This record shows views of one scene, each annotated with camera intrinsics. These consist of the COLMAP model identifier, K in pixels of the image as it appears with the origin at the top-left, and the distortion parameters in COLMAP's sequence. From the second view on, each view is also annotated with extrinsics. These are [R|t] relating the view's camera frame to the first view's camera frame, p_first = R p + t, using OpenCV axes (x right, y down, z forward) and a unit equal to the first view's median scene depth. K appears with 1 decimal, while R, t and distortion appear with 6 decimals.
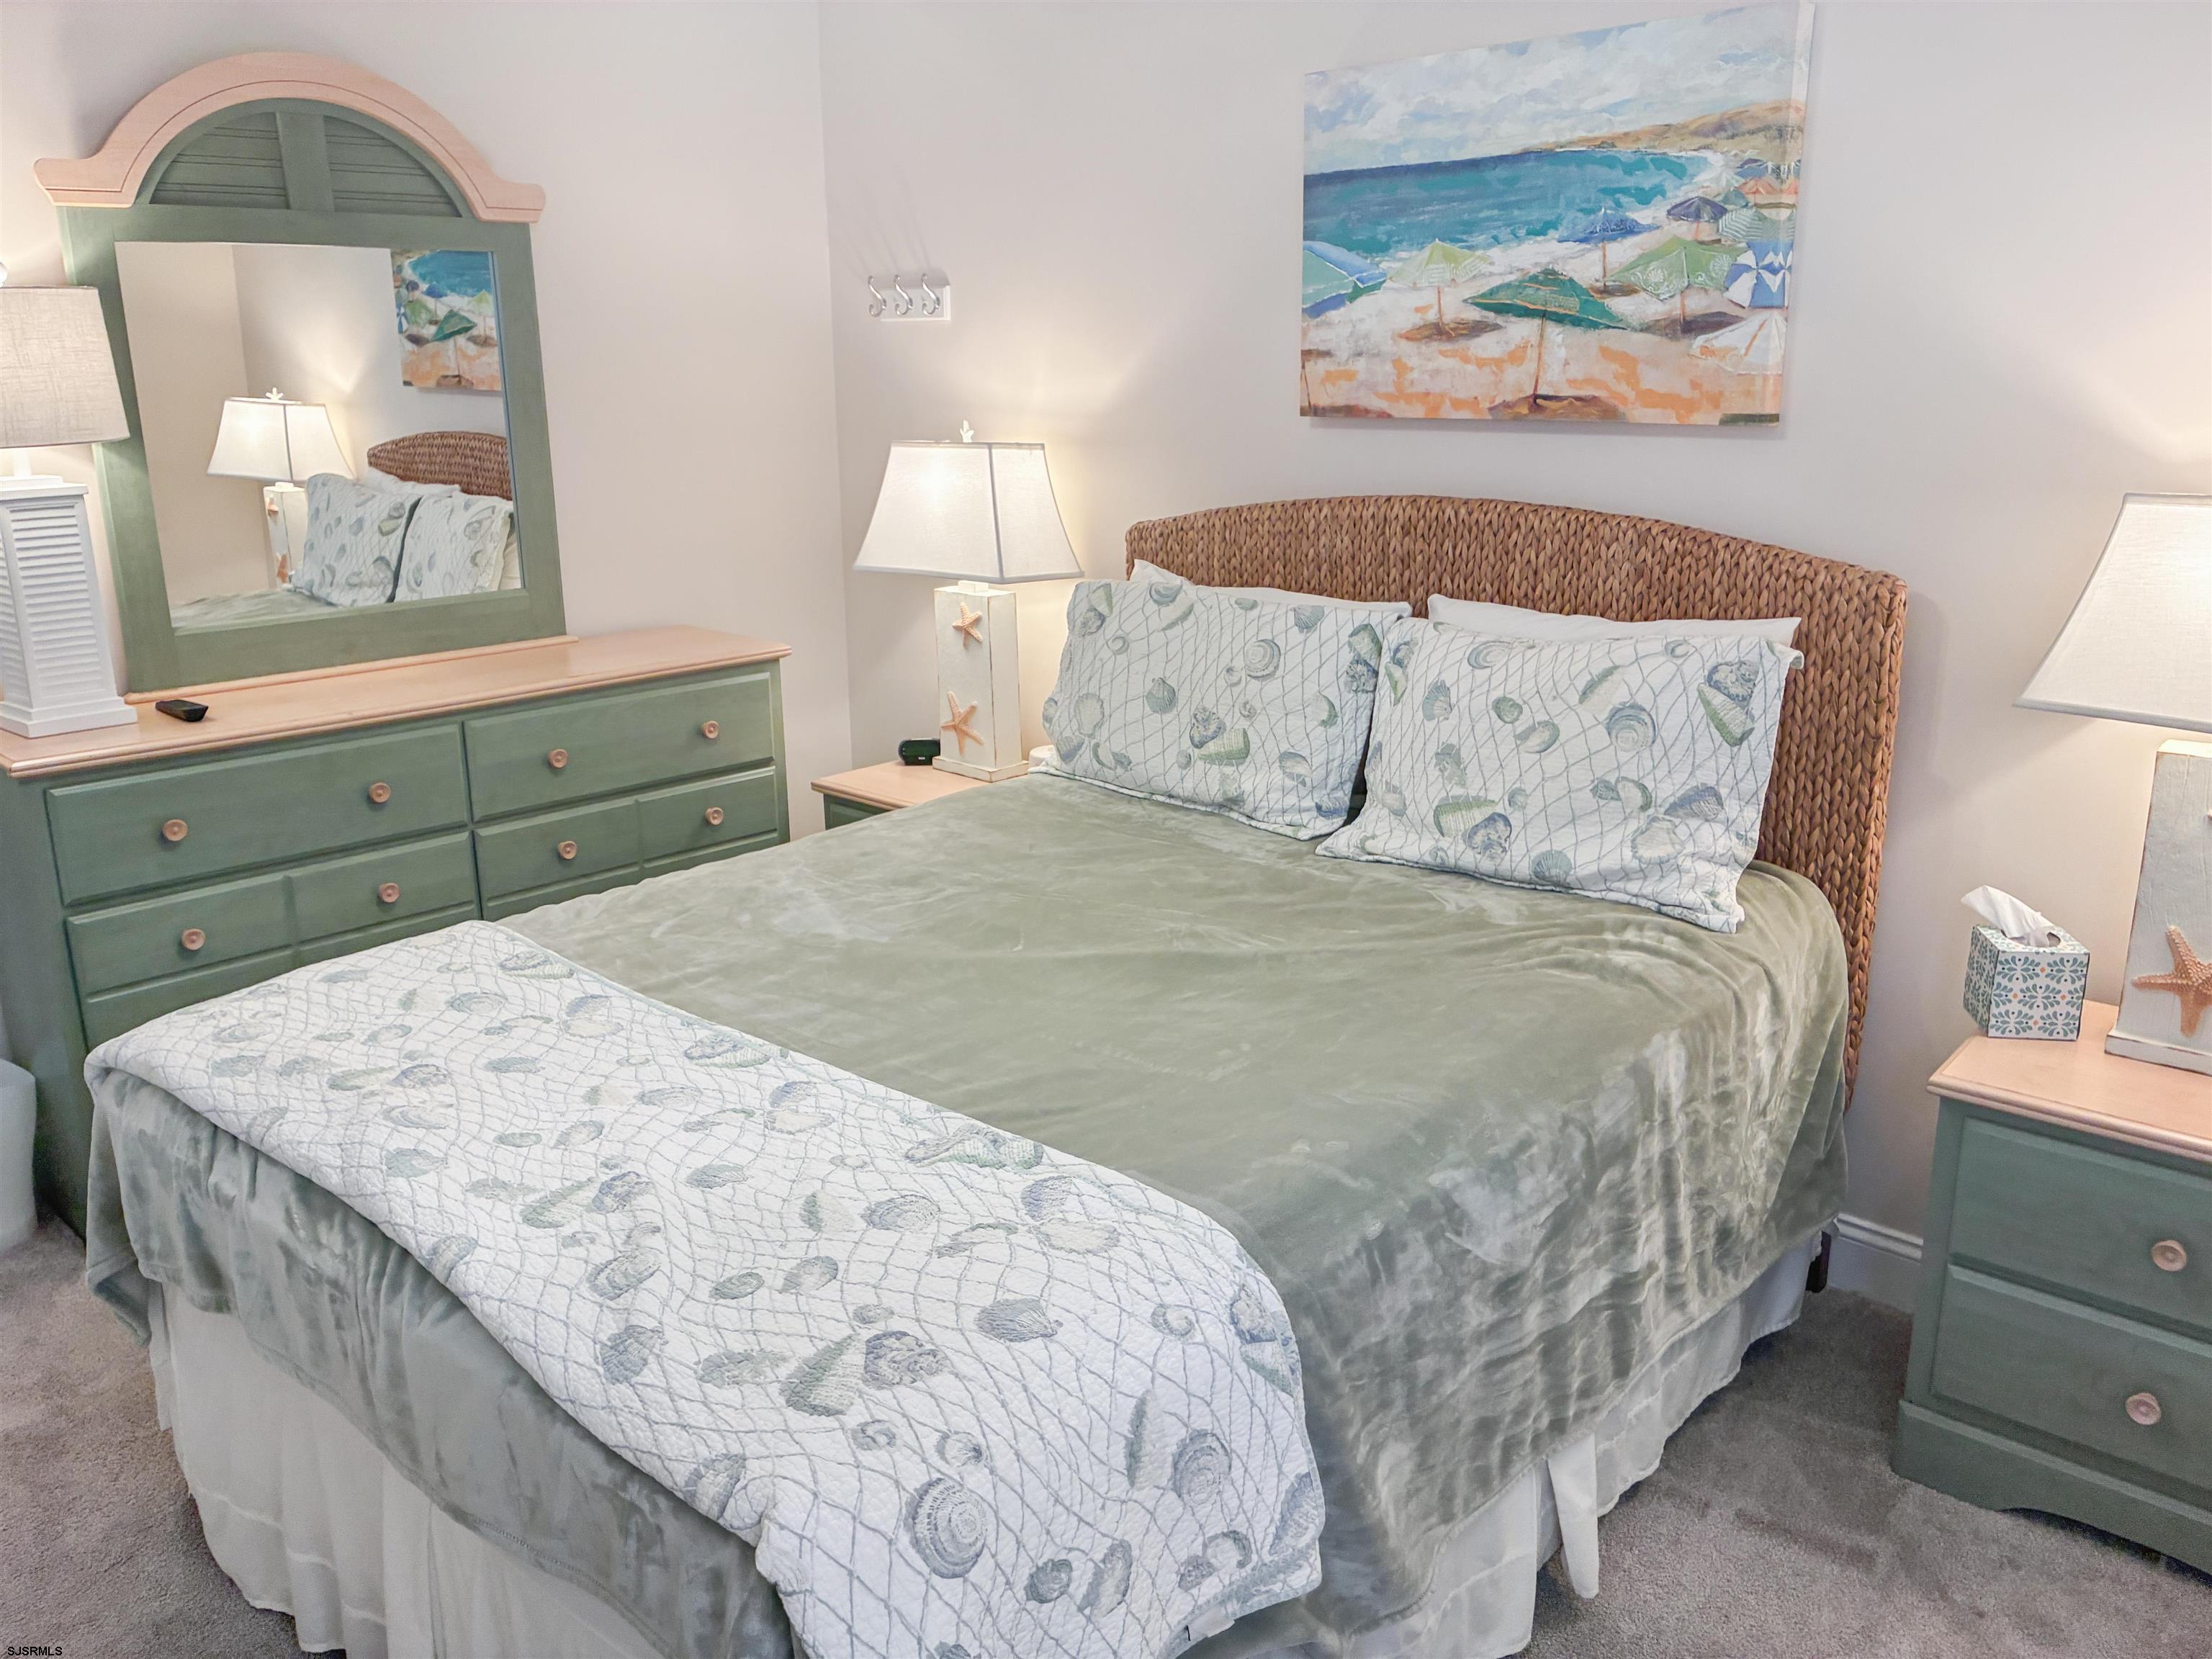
lens RADIAL K [[1698.1, 0, 1106.0], [0, 1698.1, 829.5], [0, 0, 1]] dist [-0.048859, 0.107276]
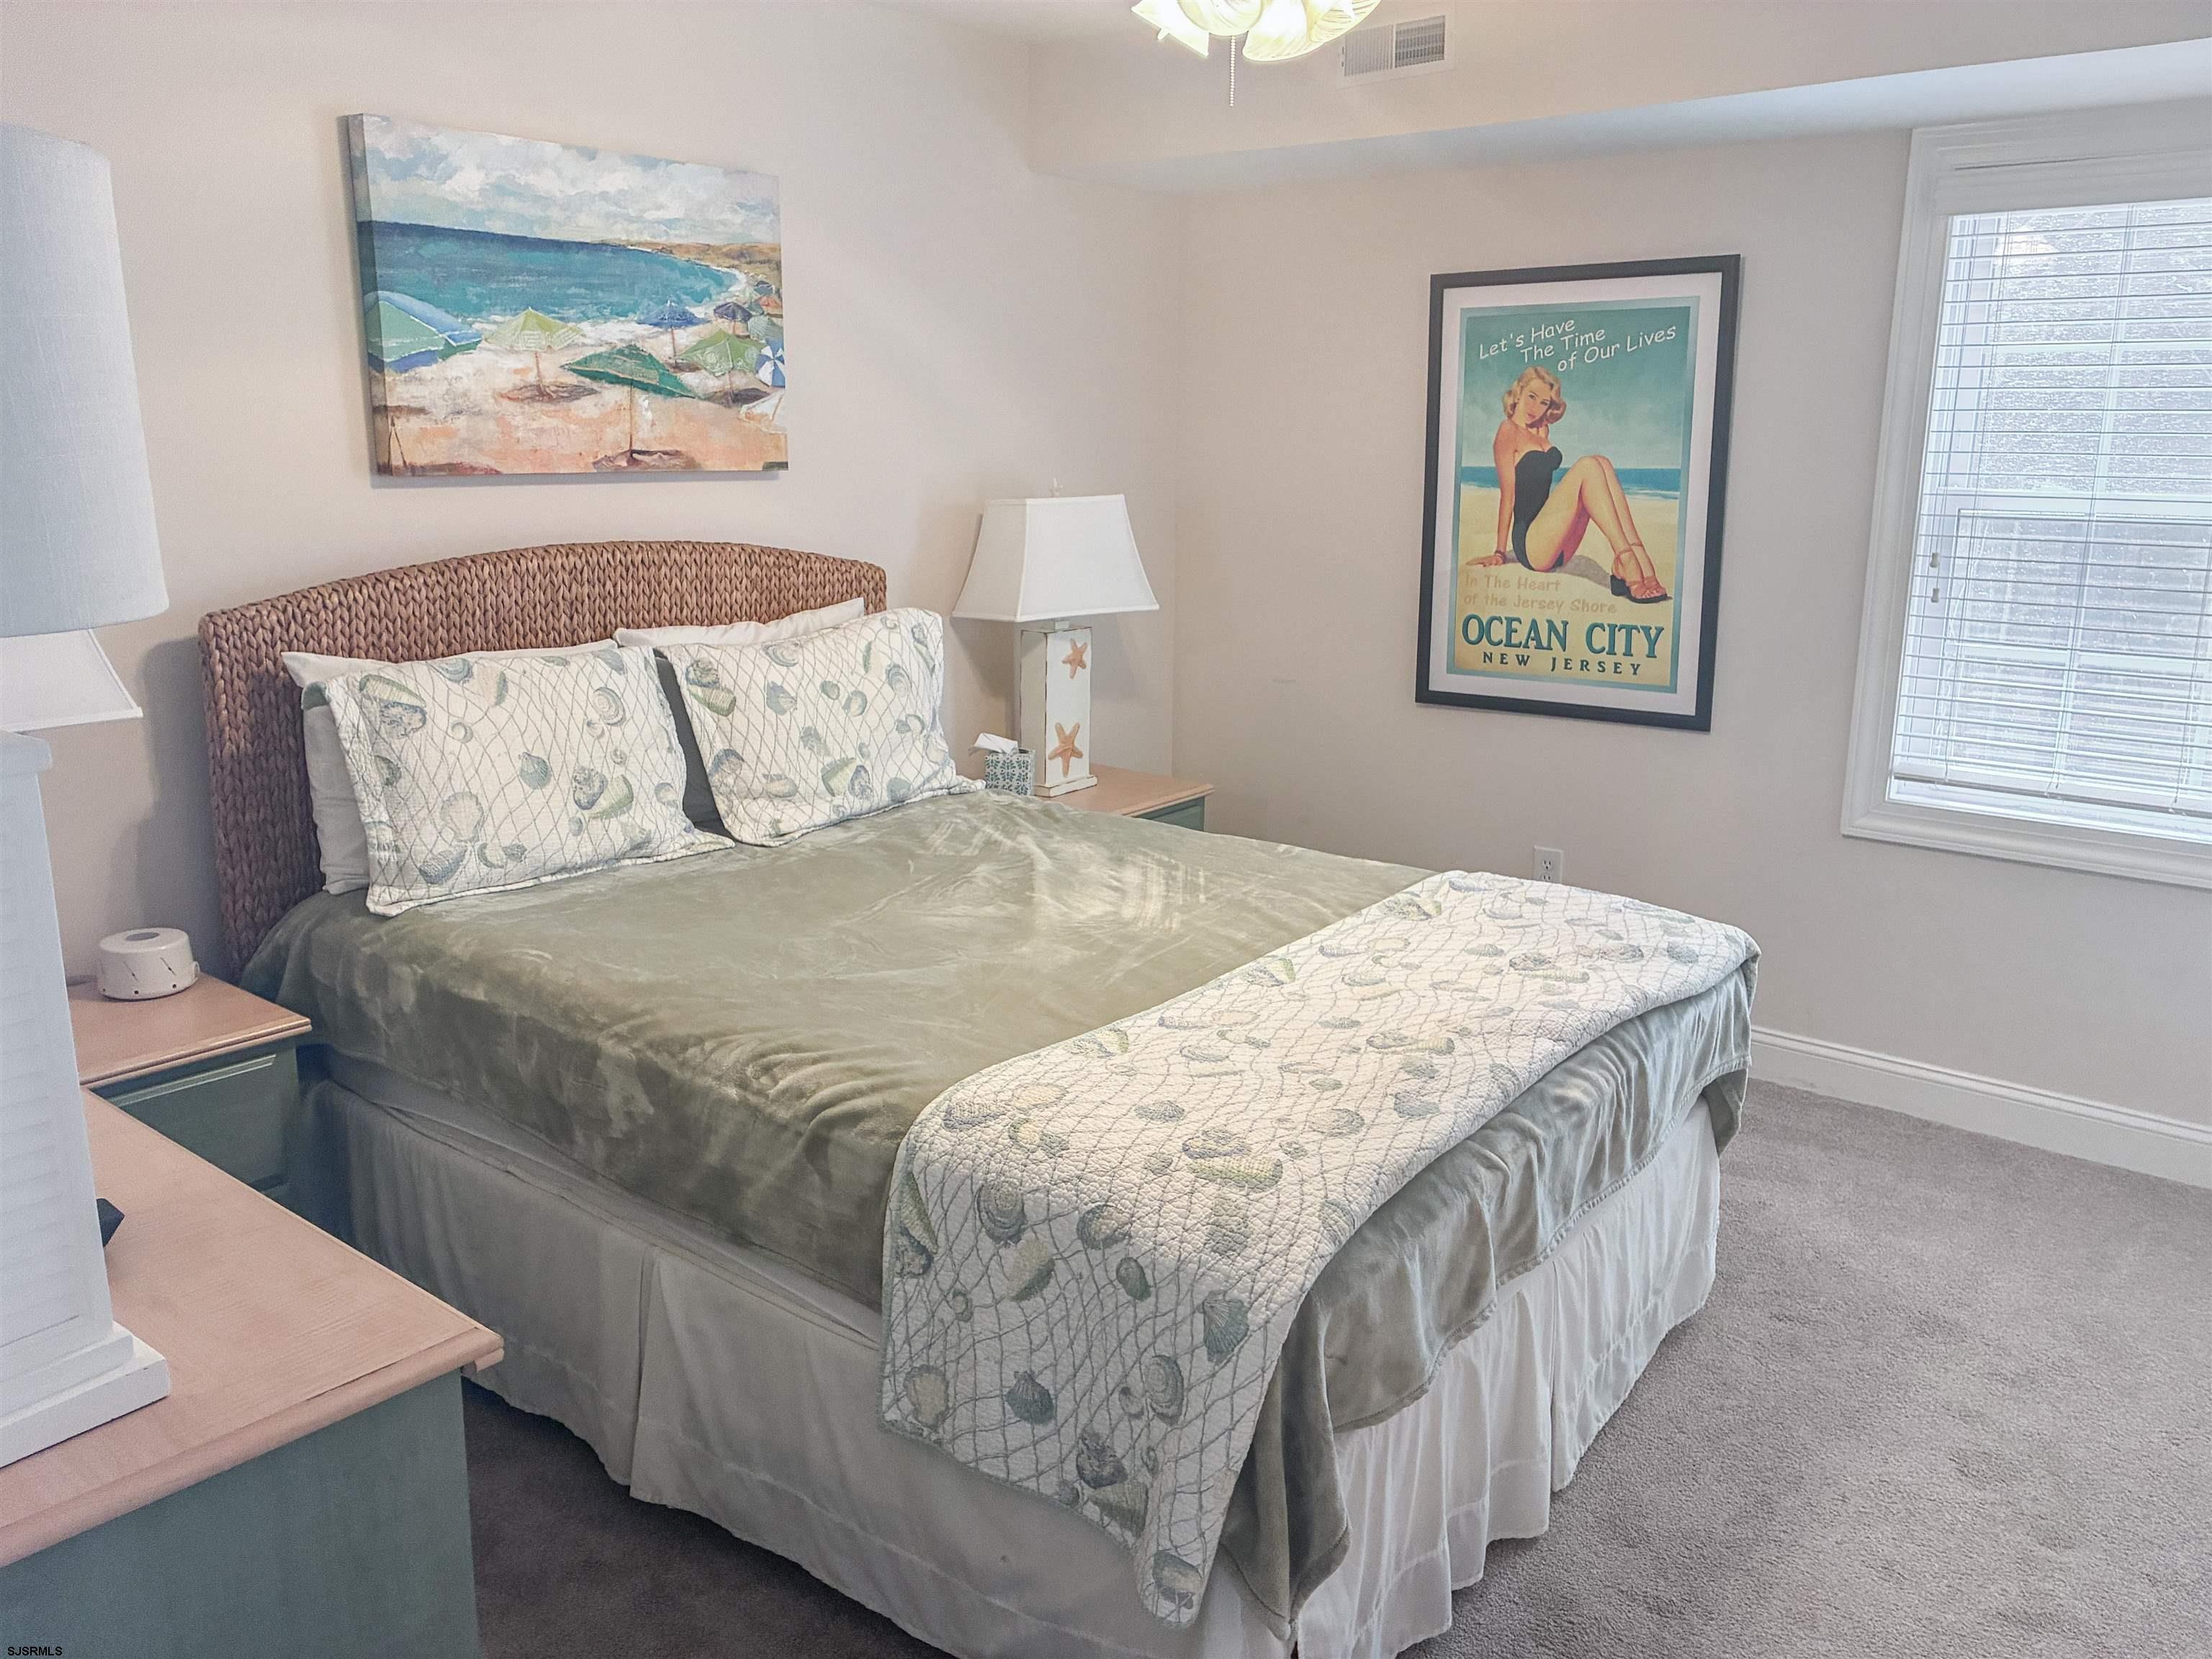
lens RADIAL K [[1698.1, 0, 1106.0], [0, 1698.1, 829.5], [0, 0, 1]] dist [-0.048859, 0.107276]
pose [[-0.055938, -0.224228, 0.972930, -0.984436], [0.252401, 0.939629, 0.231065, -0.201004], [-0.966004, 0.258494, 0.004034, 0.756928]]
